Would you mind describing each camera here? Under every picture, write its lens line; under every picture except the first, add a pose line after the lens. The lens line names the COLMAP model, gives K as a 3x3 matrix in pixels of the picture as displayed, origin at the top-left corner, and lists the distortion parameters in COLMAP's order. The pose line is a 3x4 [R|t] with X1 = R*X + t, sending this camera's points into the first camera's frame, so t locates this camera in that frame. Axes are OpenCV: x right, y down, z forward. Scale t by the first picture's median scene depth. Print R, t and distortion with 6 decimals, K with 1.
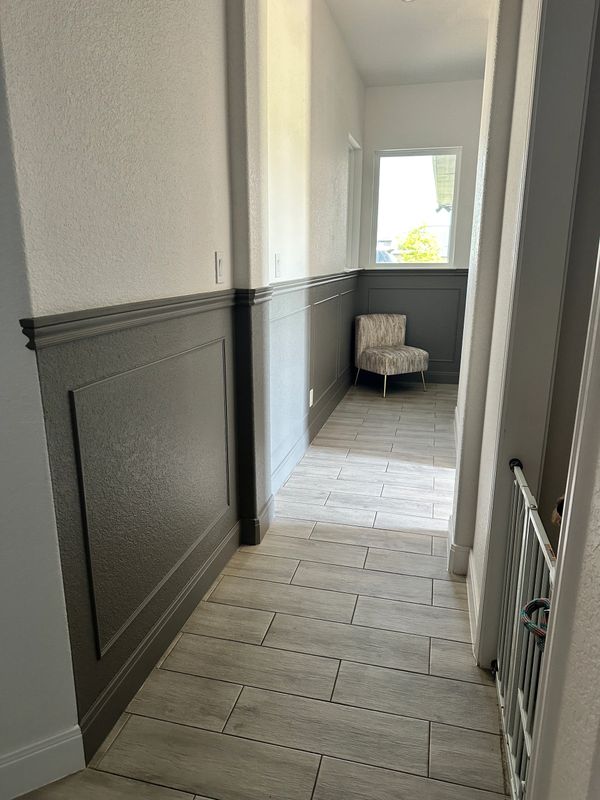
lens RADIAL K [[565.7, 0, 299.8], [0, 565.7, 400.6], [0, 0, 1]] dist [0.023574, -0.003583]
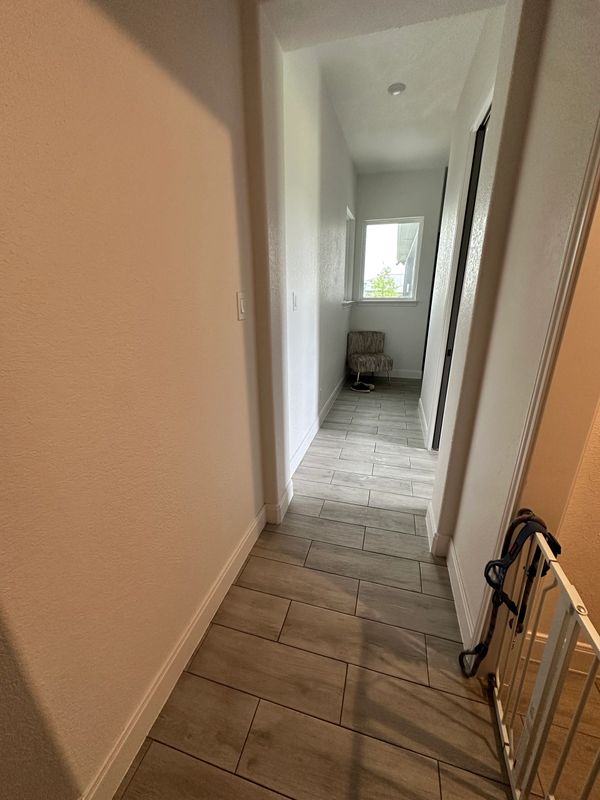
lens RADIAL K [[316.0, 0, 302.6], [0, 316.0, 399.2], [0, 0, 1]] dist [-0.000524, 0.000701]
pose [[0.999410, 0.002123, -0.034270, 0.002070], [0.000475, 0.997136, 0.075627, -0.071176], [0.034333, -0.075599, 0.996547, 0.261257]]
